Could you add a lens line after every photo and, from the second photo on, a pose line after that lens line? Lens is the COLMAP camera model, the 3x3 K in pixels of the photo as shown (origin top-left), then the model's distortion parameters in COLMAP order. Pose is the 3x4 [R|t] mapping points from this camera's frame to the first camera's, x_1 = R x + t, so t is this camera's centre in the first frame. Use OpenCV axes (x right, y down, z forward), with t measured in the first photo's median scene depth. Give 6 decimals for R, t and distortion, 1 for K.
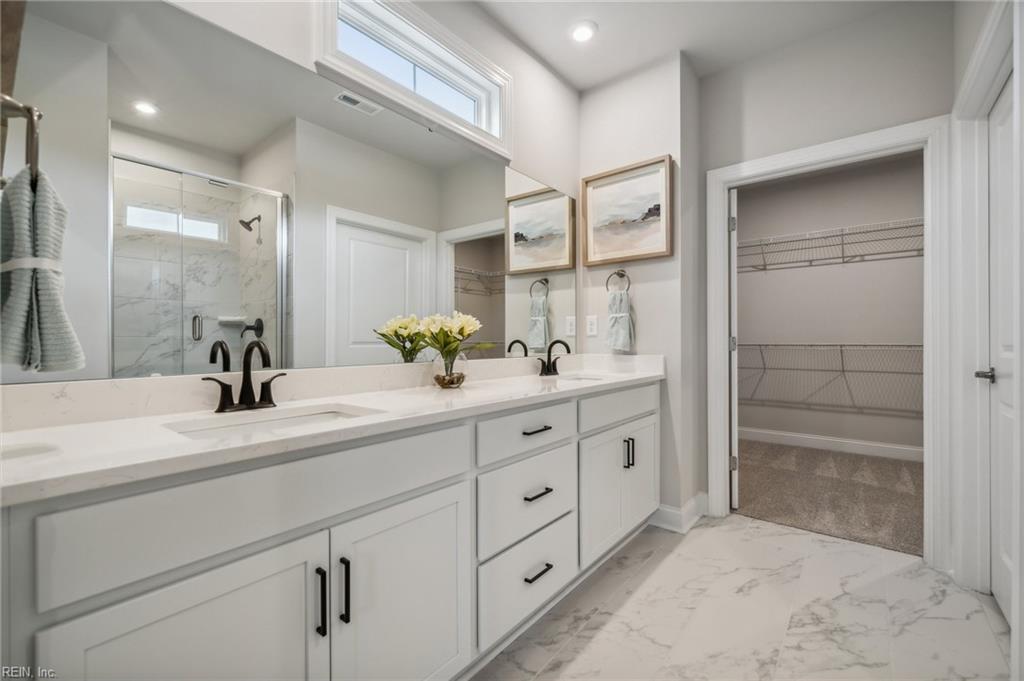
lens RADIAL K [[435.2, 0, 509.6], [0, 435.2, 339.7], [0, 0, 1]] dist [-0.003422, -0.000261]
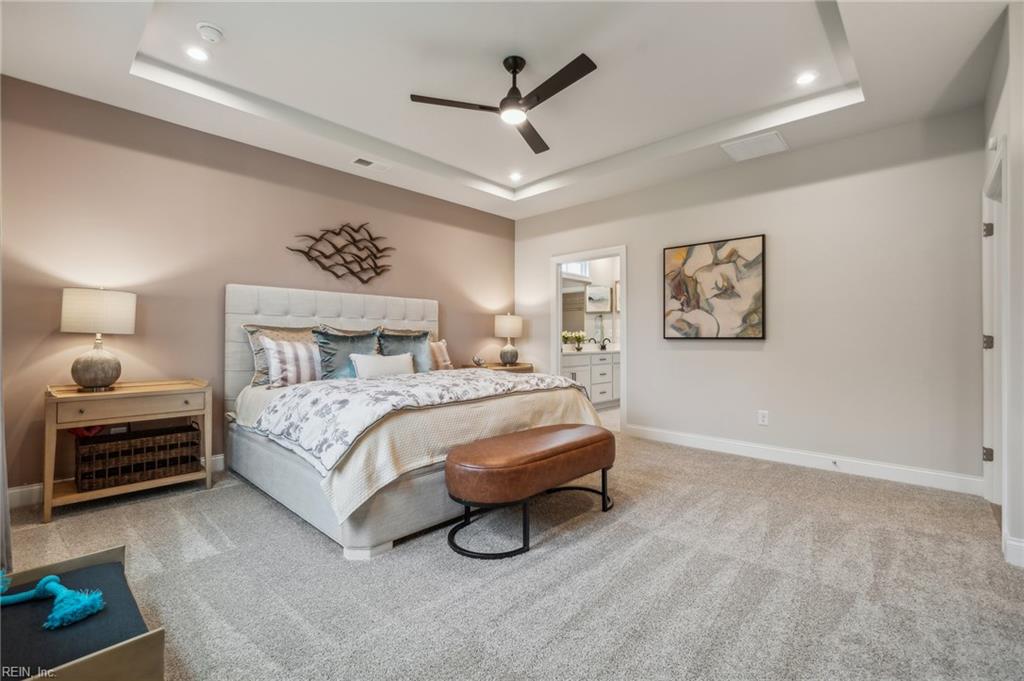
lens RADIAL K [[455.2, 0, 519.3], [0, 455.2, 332.6], [0, 0, 1]] dist [0.010038, 0.000694]
pose [[0.998256, 0.002499, -0.058978, -0.315112], [-0.003130, 0.999939, -0.010618, -0.005005], [0.058948, 0.010784, 0.998203, -2.265392]]
